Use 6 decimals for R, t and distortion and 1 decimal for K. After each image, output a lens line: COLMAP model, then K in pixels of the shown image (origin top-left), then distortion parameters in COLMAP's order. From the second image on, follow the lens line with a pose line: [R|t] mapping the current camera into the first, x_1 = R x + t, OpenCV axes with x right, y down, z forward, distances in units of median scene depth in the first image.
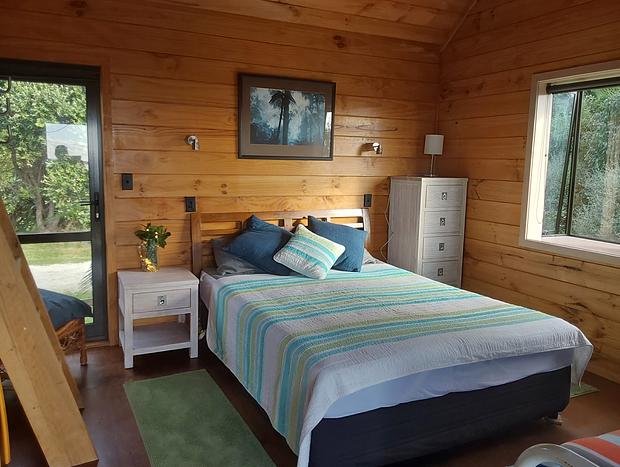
lens RADIAL K [[504.0, 0, 312.3], [0, 504.0, 233.6], [0, 0, 1]] dist [0.039353, -0.028275]
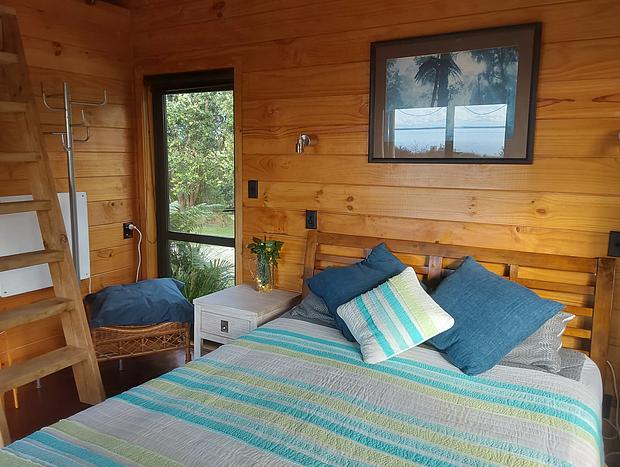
lens RADIAL K [[504.0, 0, 311.3], [0, 504.0, 232.5], [0, 0, 1]] dist [0.039353, -0.028275]
pose [[0.542387, 0.110268, -0.832861, 0.419685], [-0.115256, 0.991742, 0.056244, -0.080301], [0.832185, 0.065486, 0.550617, 0.540907]]
